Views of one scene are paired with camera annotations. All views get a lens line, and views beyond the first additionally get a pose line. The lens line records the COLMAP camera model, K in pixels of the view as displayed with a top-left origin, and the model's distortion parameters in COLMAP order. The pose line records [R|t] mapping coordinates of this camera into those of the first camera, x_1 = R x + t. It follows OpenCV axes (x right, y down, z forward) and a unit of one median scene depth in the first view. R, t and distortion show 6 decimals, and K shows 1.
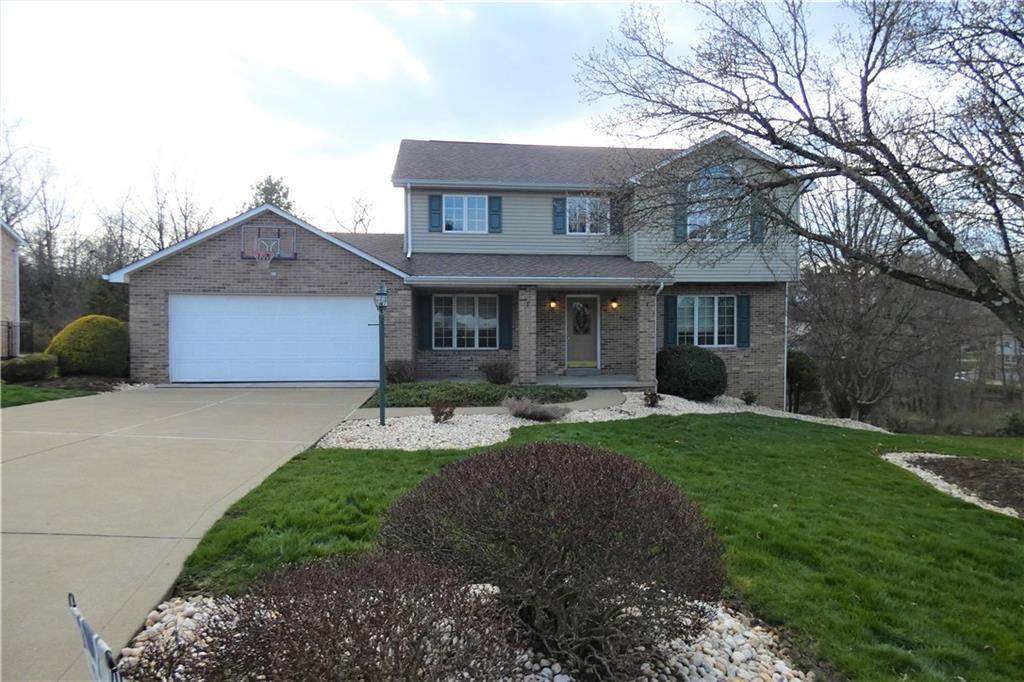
lens RADIAL K [[622.7, 0, 508.6], [0, 622.7, 339.8], [0, 0, 1]] dist [-0.001085, 0.001660]
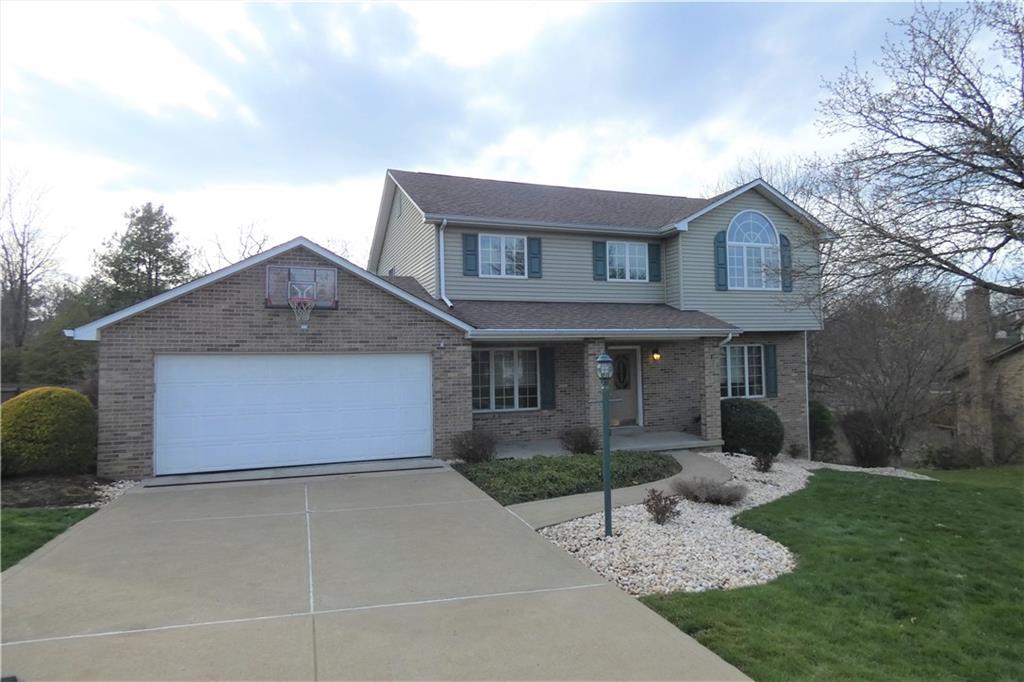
lens RADIAL K [[622.7, 0, 514.7], [0, 622.7, 336.9], [0, 0, 1]] dist [-0.001085, 0.001660]
pose [[0.967921, -0.008058, 0.251124, -0.276738], [0.025089, 0.997590, -0.064692, -0.031590], [-0.249997, 0.068918, 0.965791, 0.156731]]
